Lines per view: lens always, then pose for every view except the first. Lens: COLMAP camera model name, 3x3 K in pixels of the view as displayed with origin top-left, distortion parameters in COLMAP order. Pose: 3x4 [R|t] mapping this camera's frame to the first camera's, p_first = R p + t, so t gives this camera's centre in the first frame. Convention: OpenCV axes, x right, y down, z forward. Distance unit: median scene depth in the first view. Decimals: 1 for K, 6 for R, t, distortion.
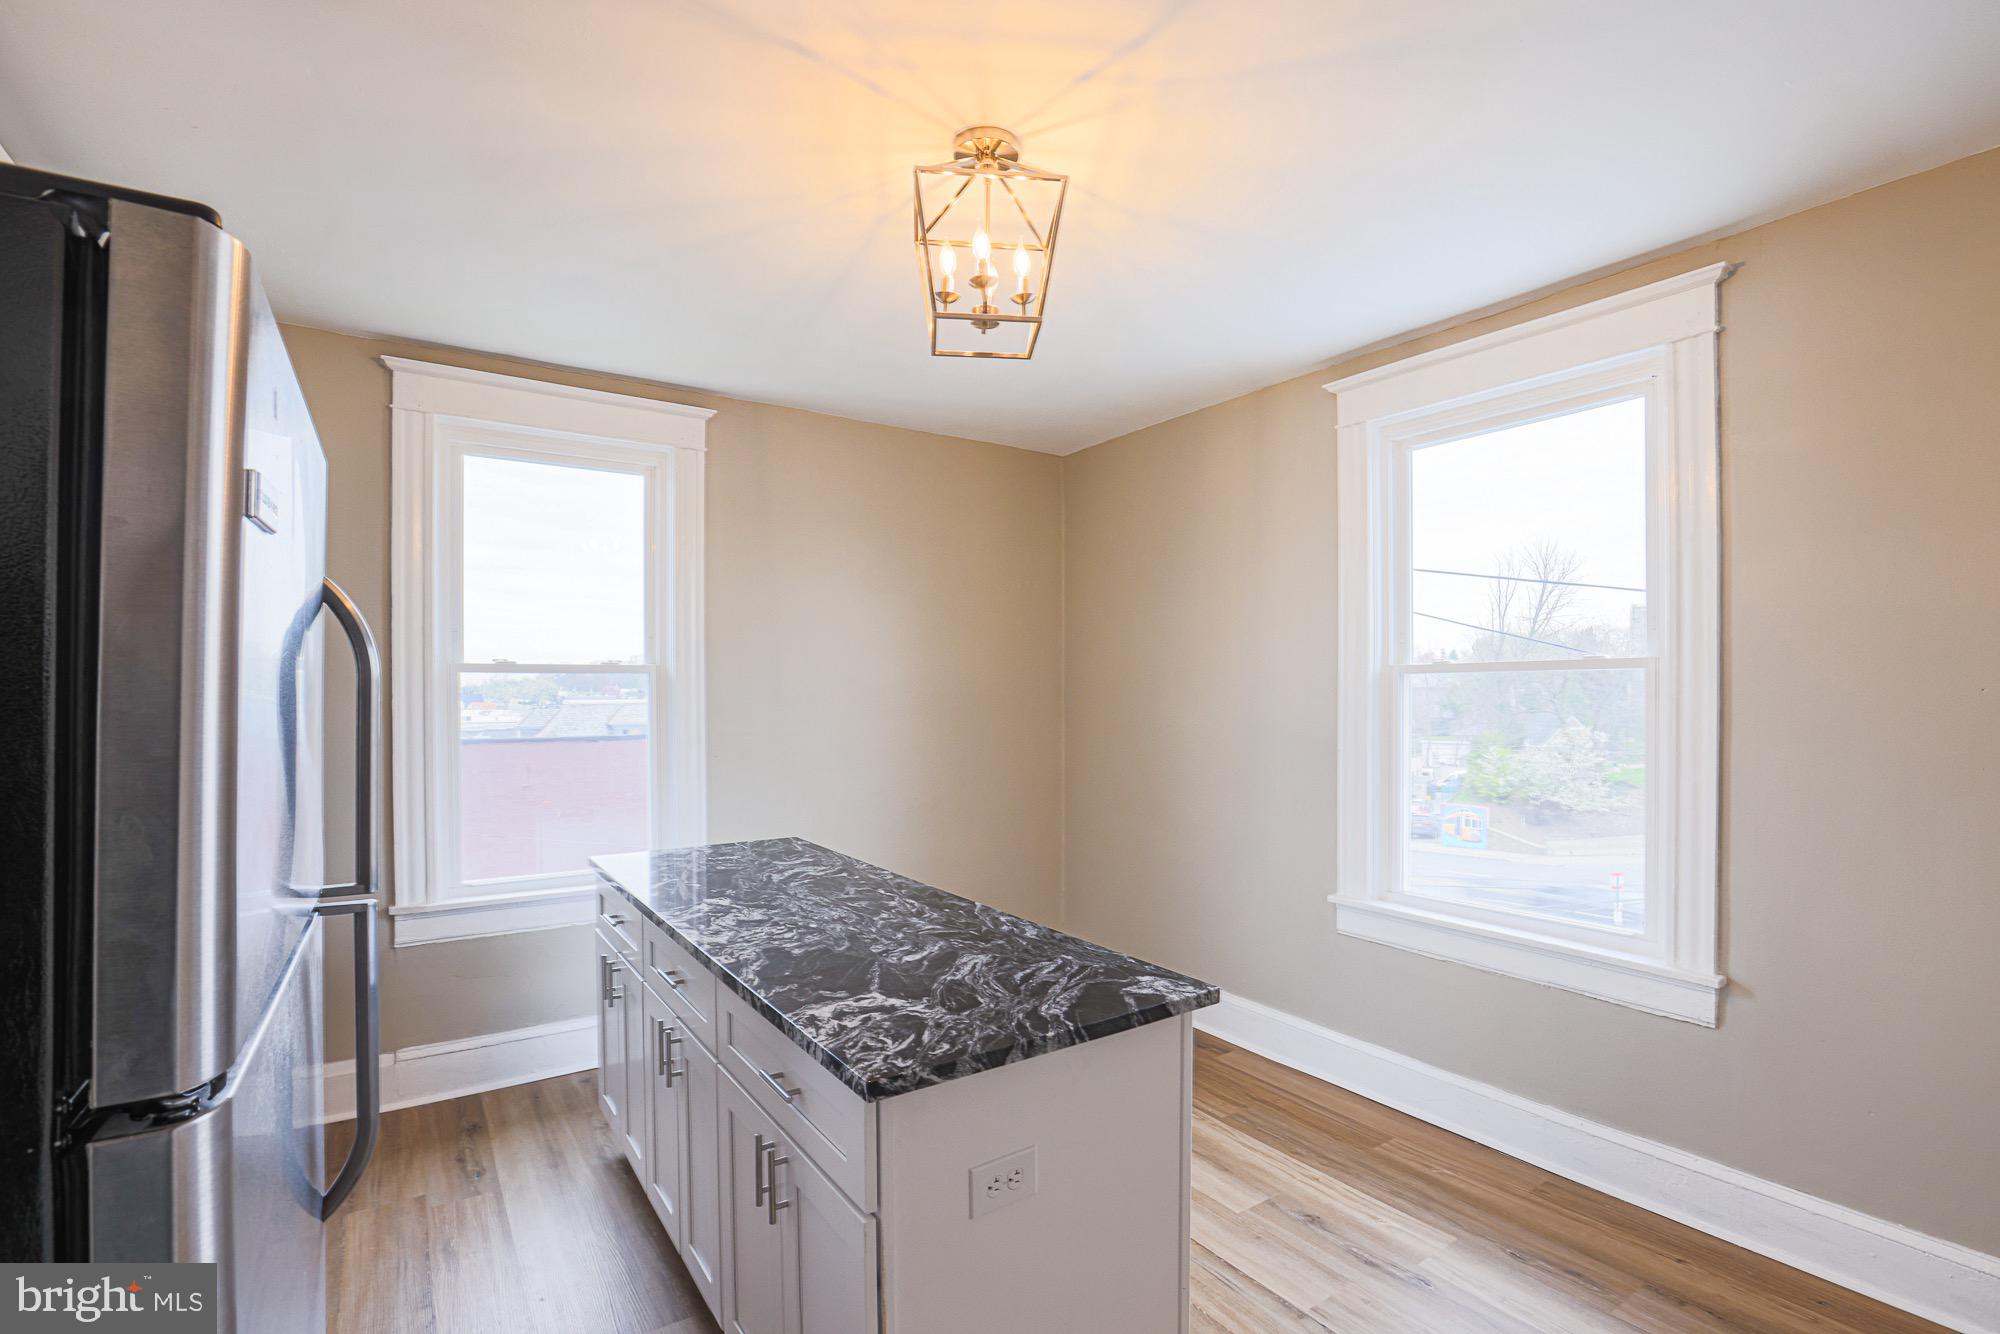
lens RADIAL K [[933.1, 0, 1000.0], [0, 933.1, 667.0], [0, 0, 1]] dist [-0.069890, 0.028893]
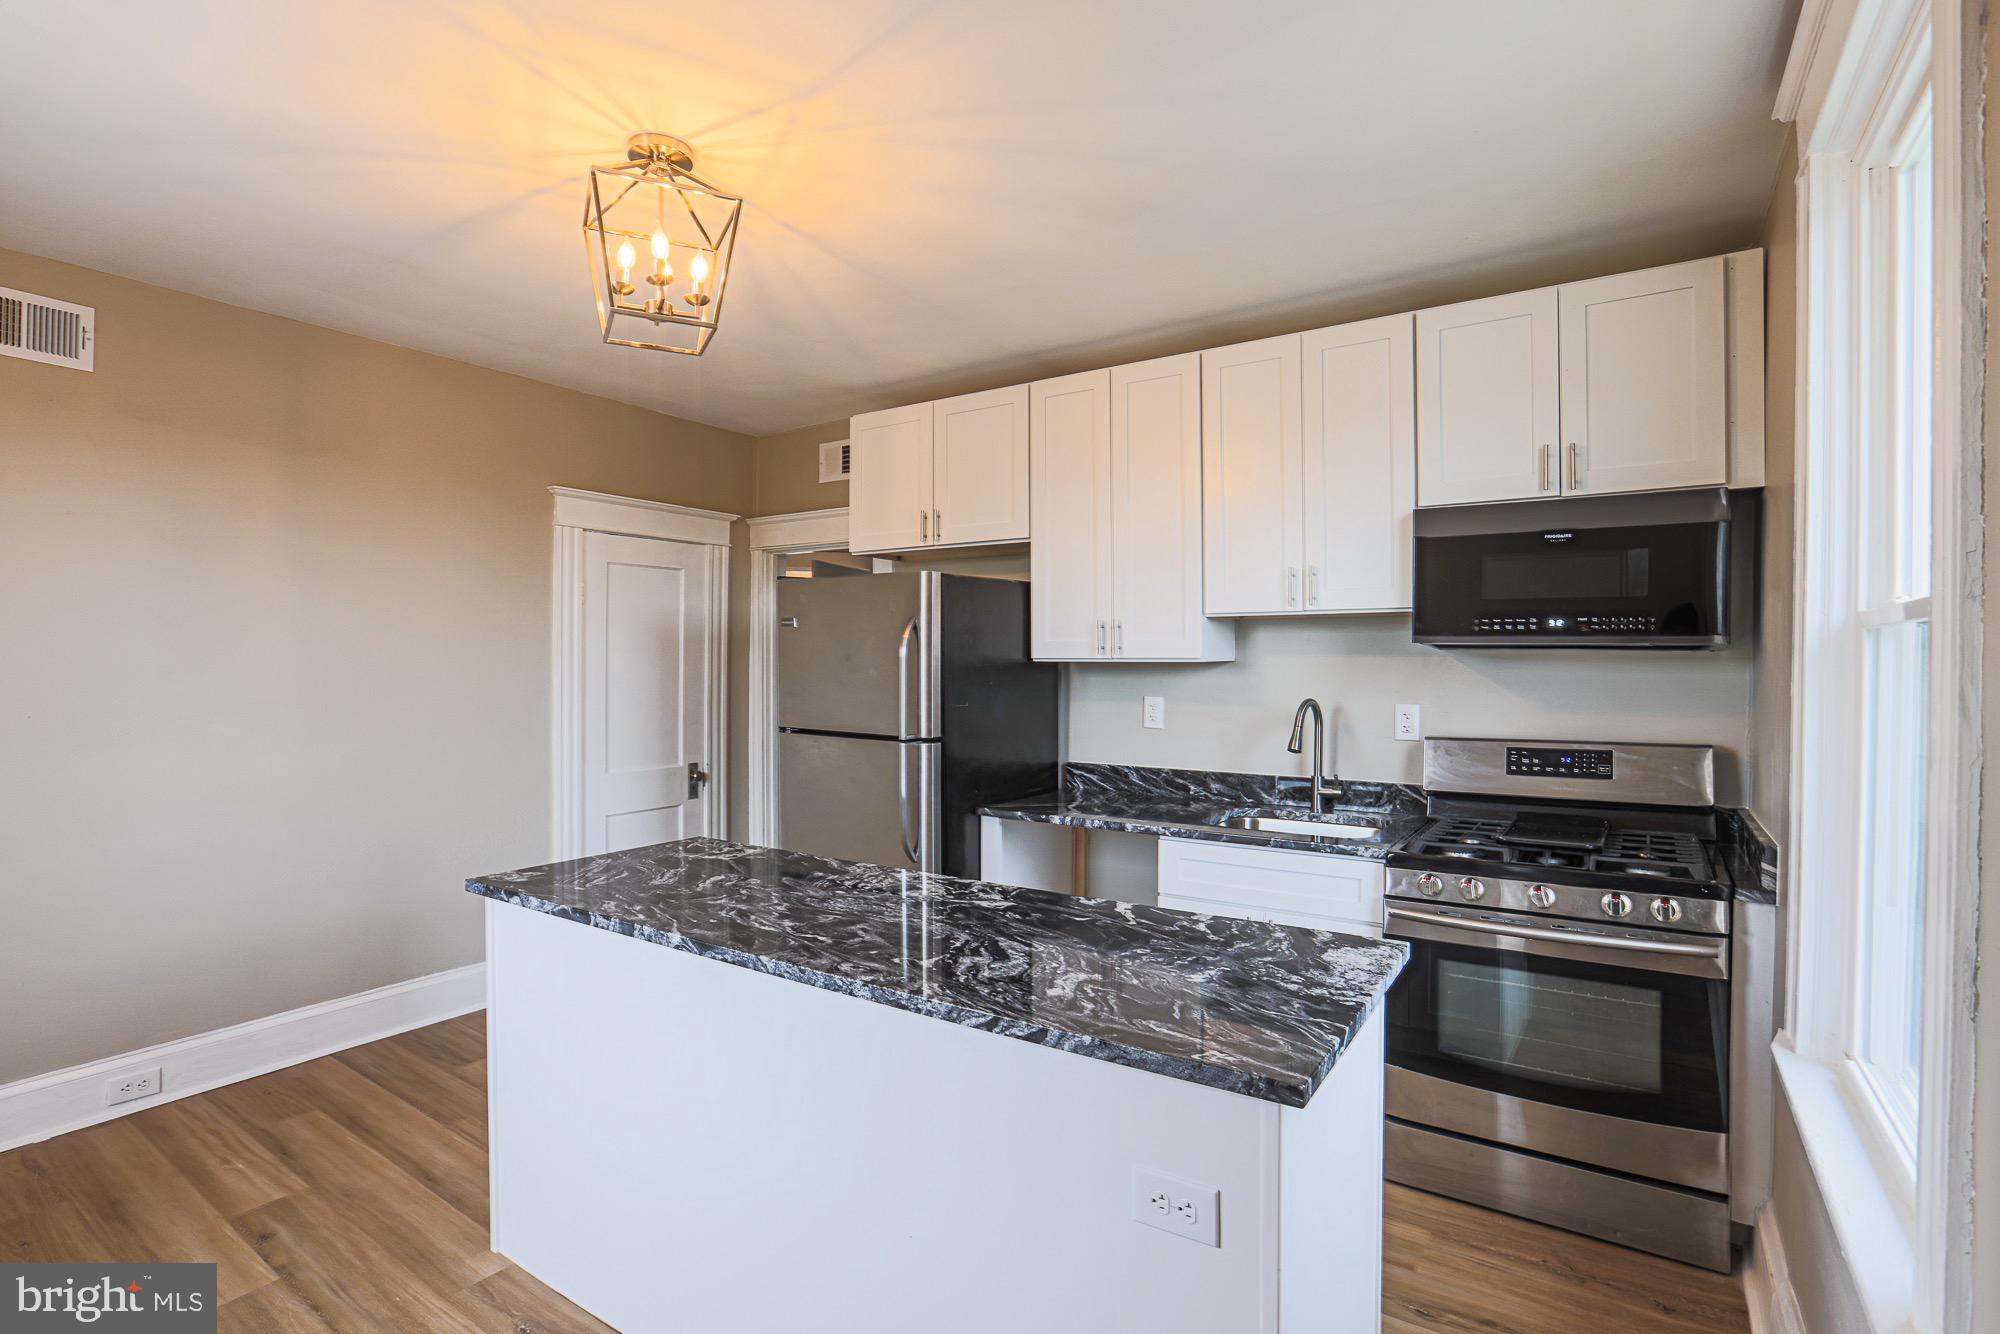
lens RADIAL K [[933.1, 0, 1000.0], [0, 933.1, 667.0], [0, 0, 1]] dist [-0.069890, 0.028893]
pose [[-0.924199, 0.003589, -0.381894, 0.023427], [0.011530, 0.999762, -0.018507, 0.057780], [0.381737, -0.021508, -0.924021, 2.115563]]
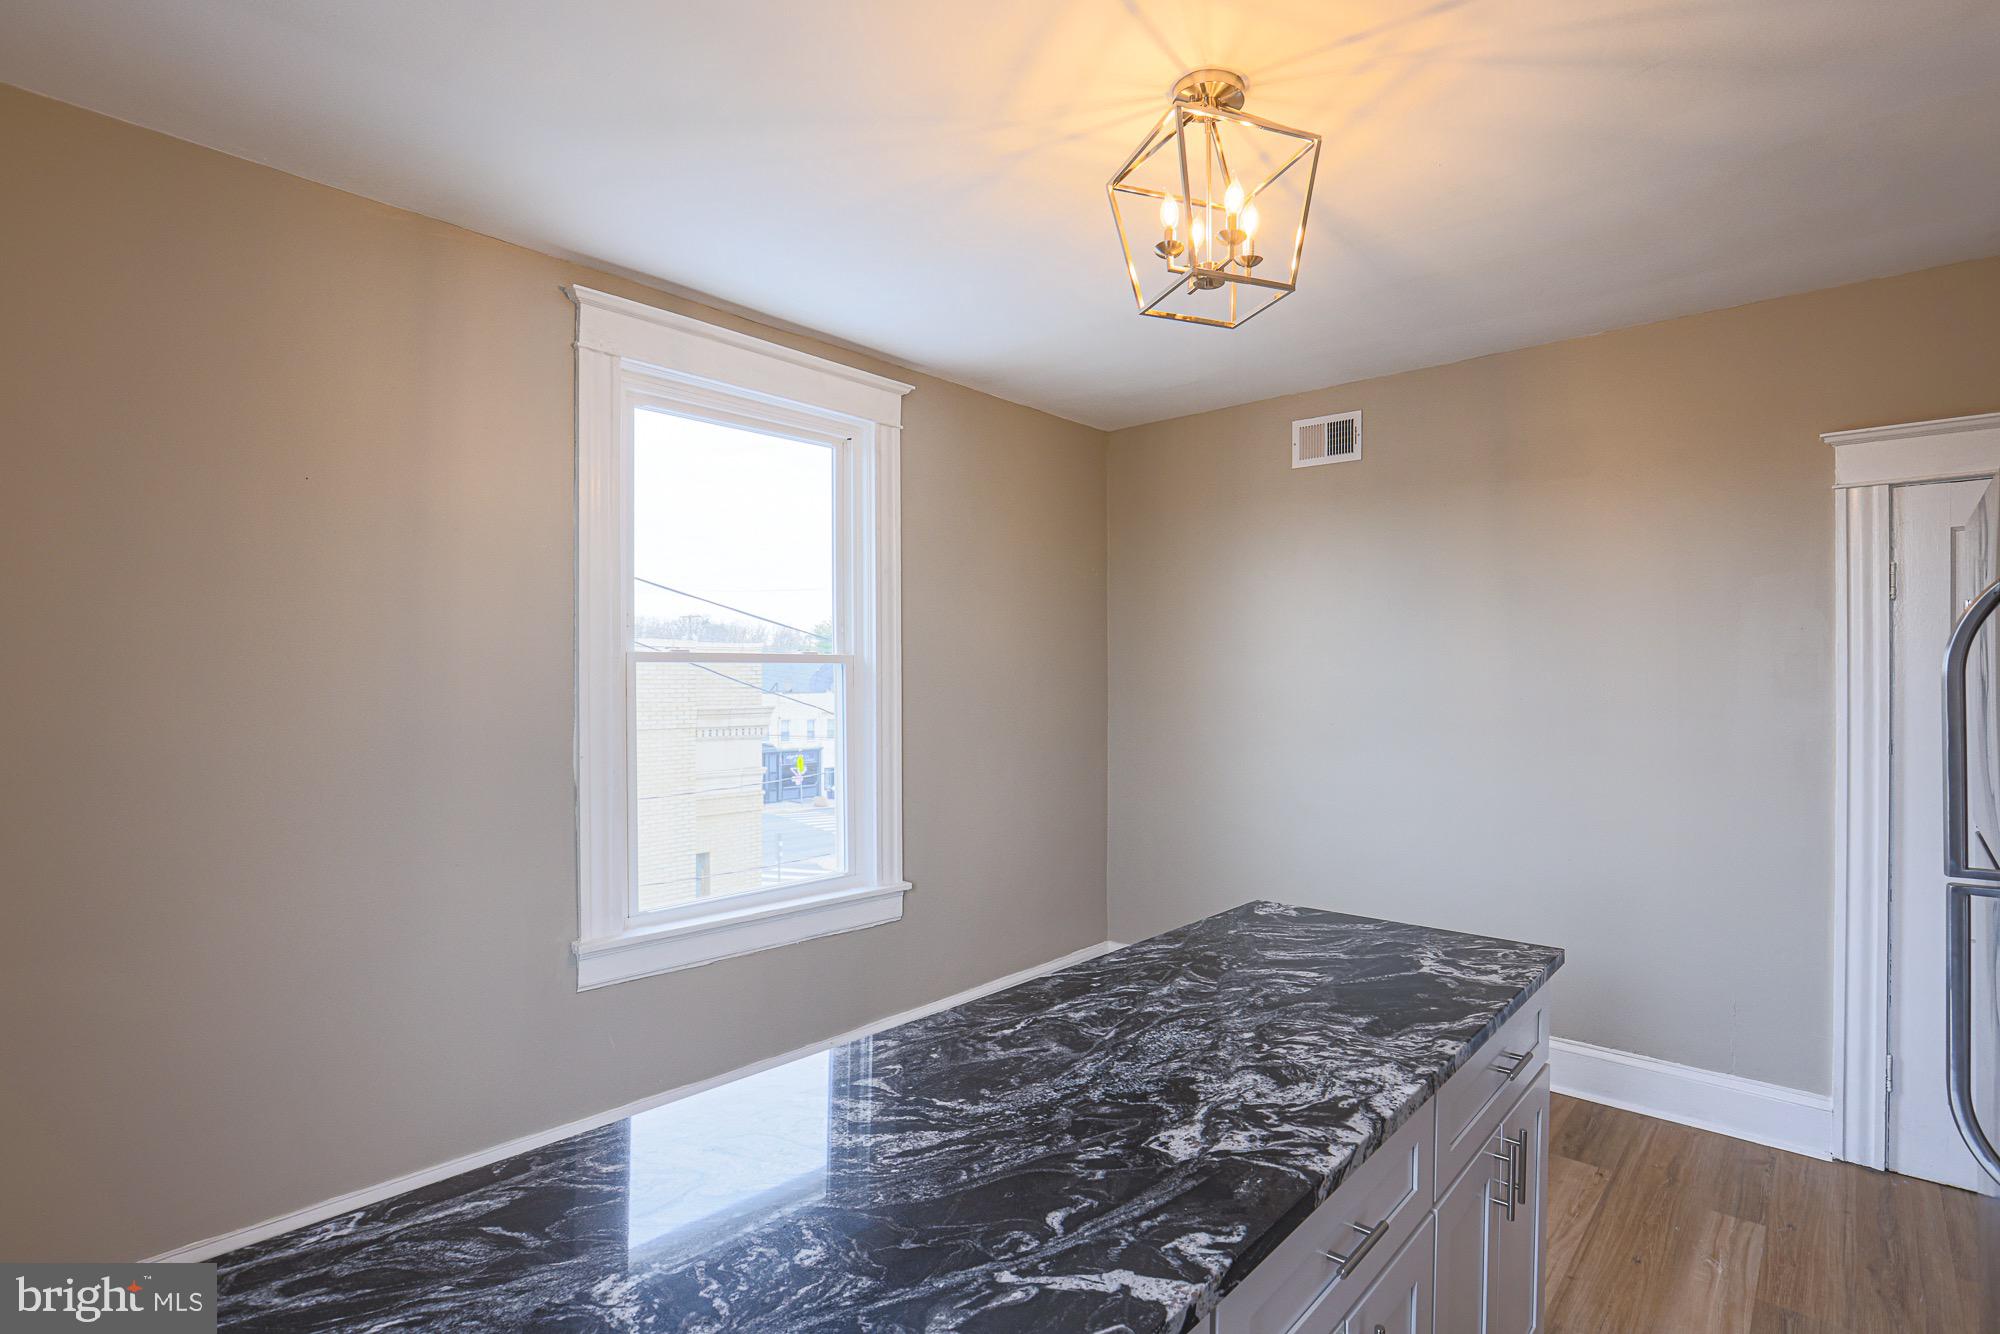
lens RADIAL K [[957.0, 0, 1072.5], [0, 957.0, 677.4], [0, 0, 1]] dist [-0.051928, 0.020677]
pose [[-0.286690, 0.003882, 0.958016, -0.871002], [-0.026698, 0.999571, -0.012040, 0.033426], [-0.957651, -0.029029, -0.286463, 1.399293]]
